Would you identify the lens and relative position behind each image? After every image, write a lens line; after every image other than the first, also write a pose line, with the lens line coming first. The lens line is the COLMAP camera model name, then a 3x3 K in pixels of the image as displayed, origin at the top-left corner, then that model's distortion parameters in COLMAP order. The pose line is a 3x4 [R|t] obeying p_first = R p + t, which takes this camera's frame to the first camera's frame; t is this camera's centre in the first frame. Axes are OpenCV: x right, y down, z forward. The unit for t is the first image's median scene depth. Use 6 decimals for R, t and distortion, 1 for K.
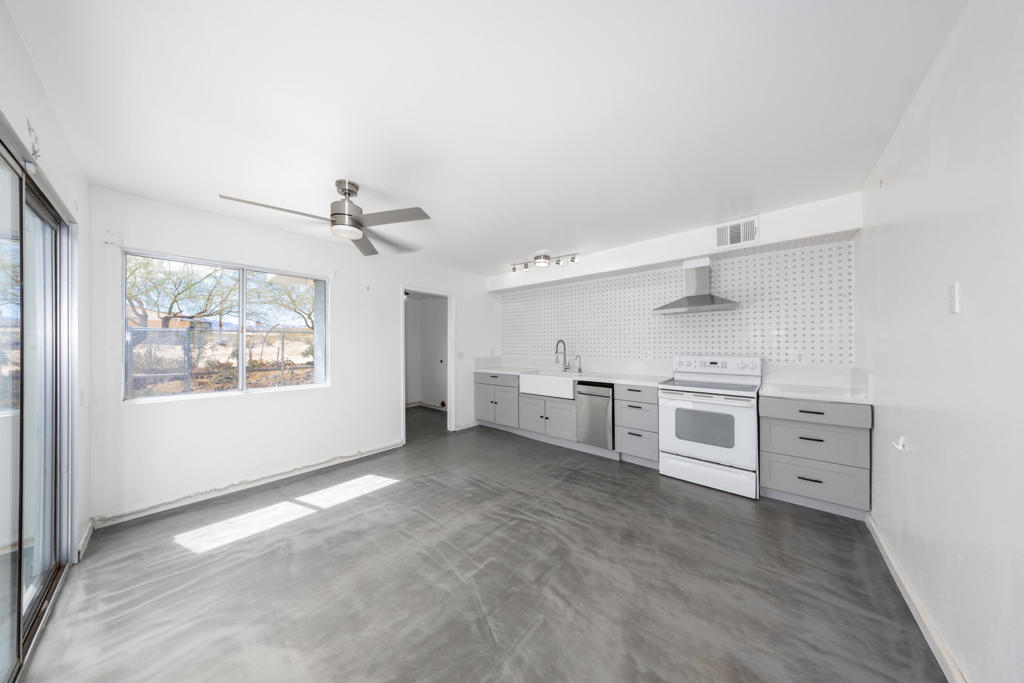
lens RADIAL K [[303.1, 0, 512.0], [0, 303.1, 341.5], [0, 0, 1]] dist [-0.000315, -0.000027]
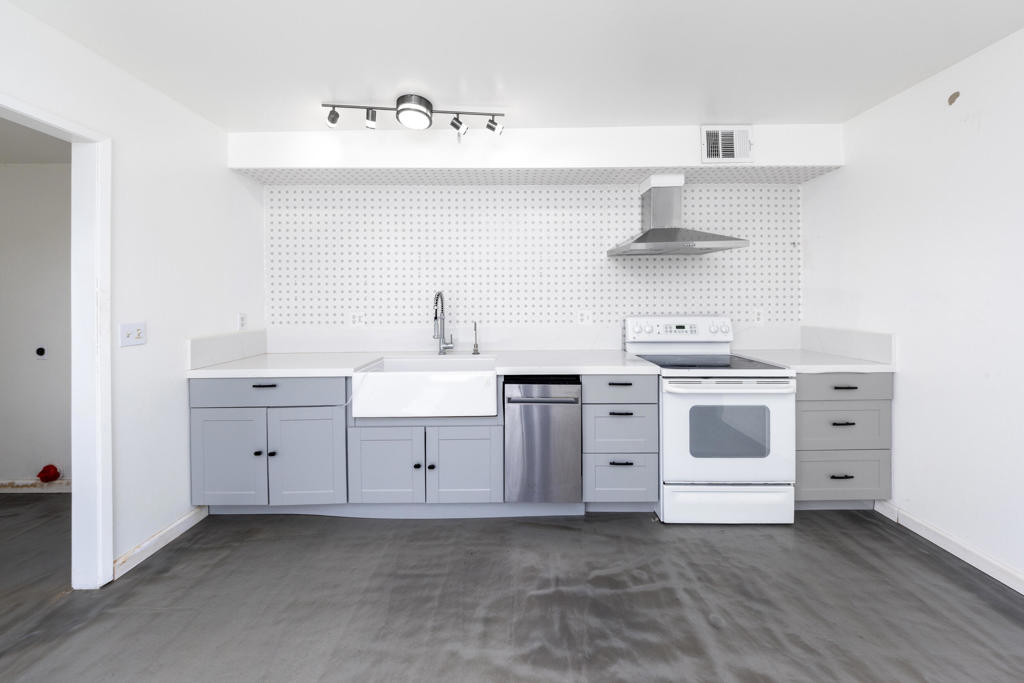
lens RADIAL K [[336.3, 0, 512.5], [0, 336.3, 303.5], [0, 0, 1]] dist [-0.001592, -0.000182]
pose [[0.754915, -0.005205, 0.655802, -0.135372], [-0.001710, 0.999949, 0.009906, 0.009156], [-0.655820, -0.008600, 0.754868, 0.633713]]
